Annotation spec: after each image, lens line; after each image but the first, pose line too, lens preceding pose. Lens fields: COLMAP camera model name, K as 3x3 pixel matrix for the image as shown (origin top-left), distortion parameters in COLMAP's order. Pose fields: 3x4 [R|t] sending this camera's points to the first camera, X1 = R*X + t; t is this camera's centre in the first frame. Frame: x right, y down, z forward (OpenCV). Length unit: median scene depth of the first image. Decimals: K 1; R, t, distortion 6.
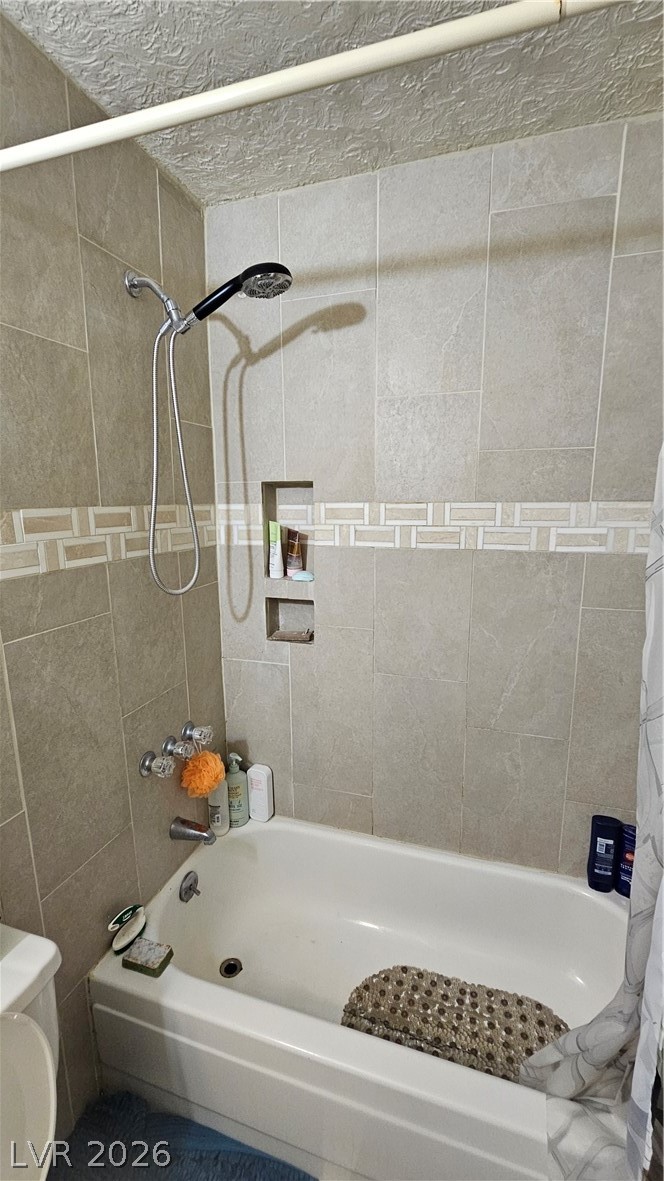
lens RADIAL K [[488.4, 0, 332.8], [0, 488.4, 599.6], [0, 0, 1]] dist [-0.000707, -0.000442]
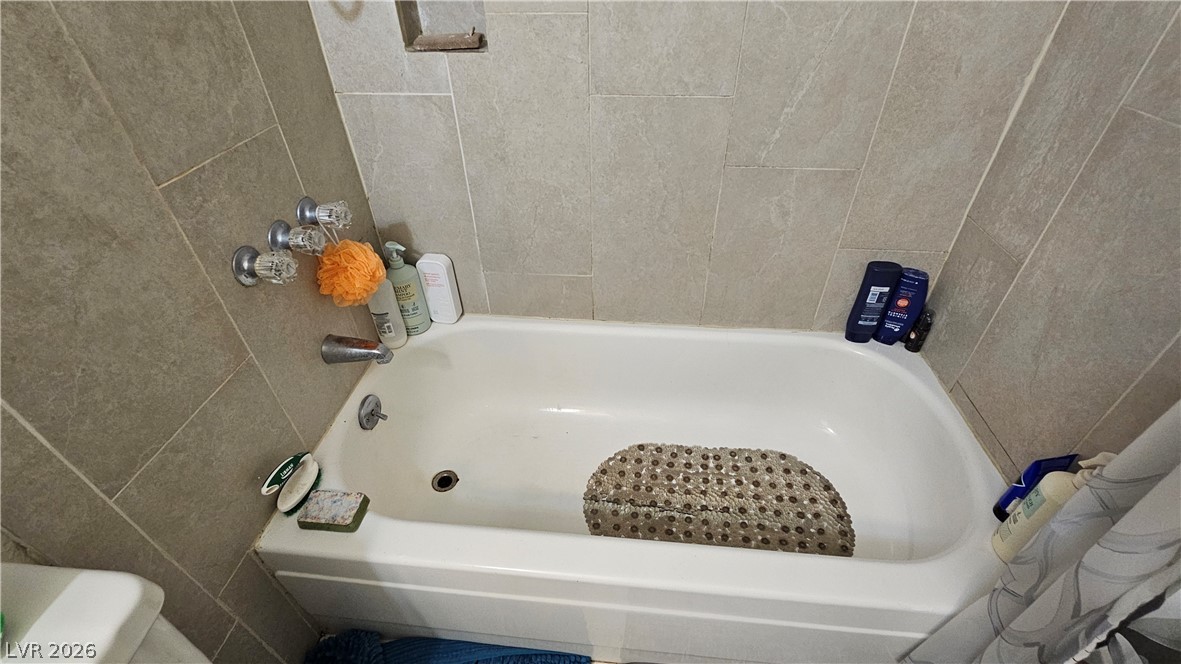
lens RADIAL K [[488.4, 0, 587.9], [0, 488.4, 326.9], [0, 0, 1]] dist [-0.000707, -0.000442]
pose [[0.975080, -0.138105, 0.173628, -0.081348], [0.044181, 0.887820, 0.458065, 0.141252], [-0.217412, -0.438979, 0.871797, 0.339444]]
